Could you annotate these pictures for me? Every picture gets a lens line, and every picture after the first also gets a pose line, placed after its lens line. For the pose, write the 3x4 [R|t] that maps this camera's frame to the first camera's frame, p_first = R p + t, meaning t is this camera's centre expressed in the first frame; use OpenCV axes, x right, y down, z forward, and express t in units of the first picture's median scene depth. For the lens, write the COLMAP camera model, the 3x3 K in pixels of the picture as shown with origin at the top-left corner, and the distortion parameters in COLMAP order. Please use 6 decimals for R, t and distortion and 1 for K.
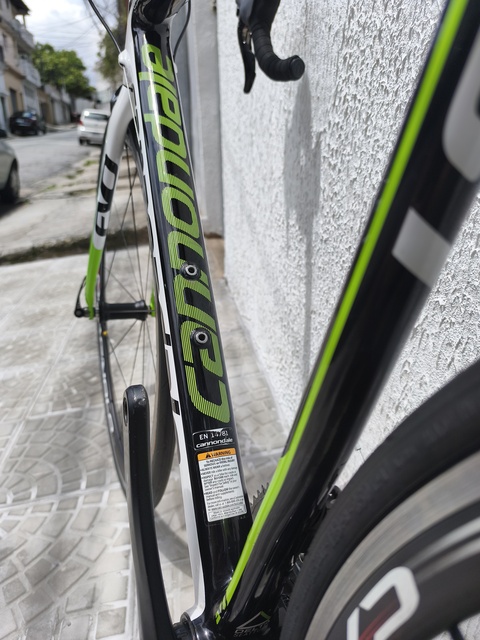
lens RADIAL K [[469.4, 0, 264.2], [0, 469.4, 320.1], [0, 0, 1]] dist [0.048252, -0.046699]
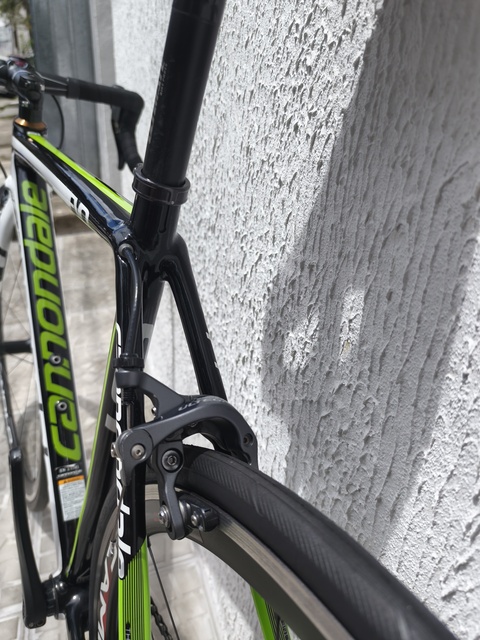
lens RADIAL K [[469.4, 0, 264.2], [0, 469.4, 320.1], [0, 0, 1]] dist [0.048252, -0.046699]
pose [[0.985505, -0.009430, 0.169385, 0.255809], [0.001926, 0.999011, 0.044413, -0.306567], [-0.169636, -0.043443, 0.984549, -0.637464]]
